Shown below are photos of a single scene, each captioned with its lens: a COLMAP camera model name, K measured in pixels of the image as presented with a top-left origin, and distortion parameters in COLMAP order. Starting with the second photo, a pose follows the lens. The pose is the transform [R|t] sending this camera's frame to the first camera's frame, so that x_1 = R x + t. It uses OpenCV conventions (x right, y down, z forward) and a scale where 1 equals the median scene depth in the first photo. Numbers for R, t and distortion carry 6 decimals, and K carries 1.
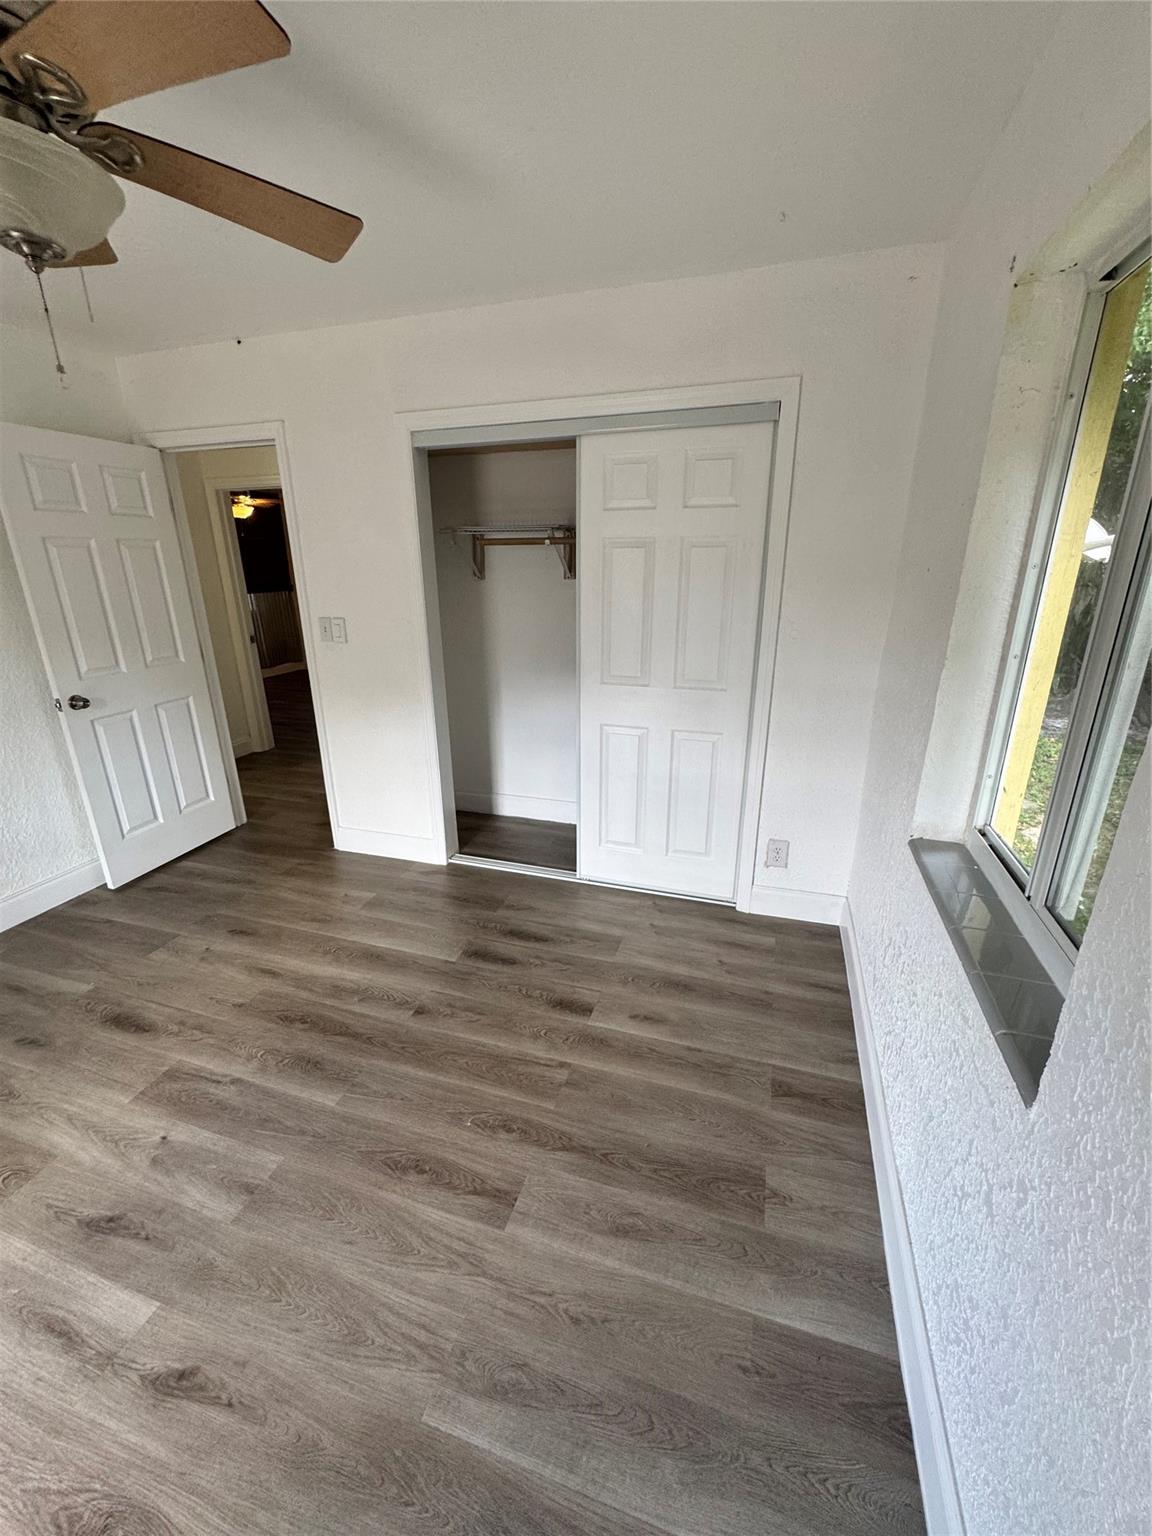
lens RADIAL K [[615.3, 0, 578.6], [0, 615.3, 768.1], [0, 0, 1]] dist [-0.002335, -0.000123]
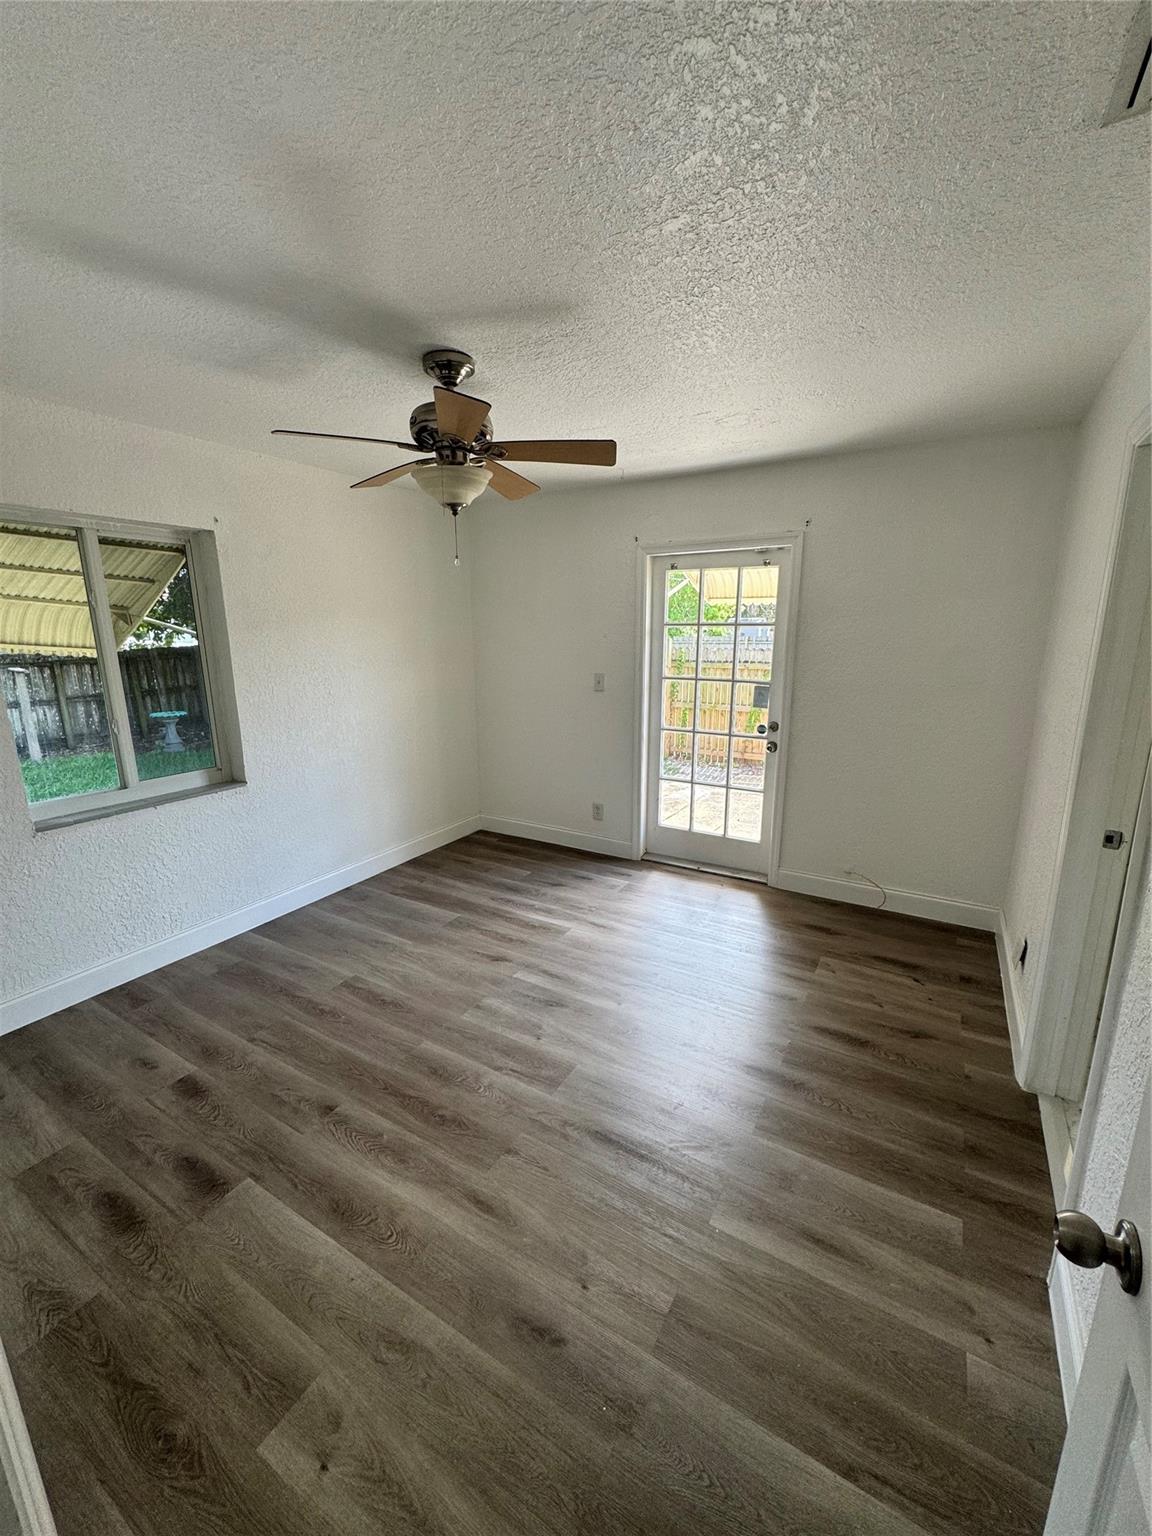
lens RADIAL K [[615.3, 0, 578.6], [0, 615.3, 768.1], [0, 0, 1]] dist [-0.002335, -0.000123]
pose [[-0.973812, -0.036145, 0.224464, -0.923314], [0.085654, 0.856212, 0.509474, -0.564152], [-0.210603, 0.515358, -0.830694, 1.599343]]
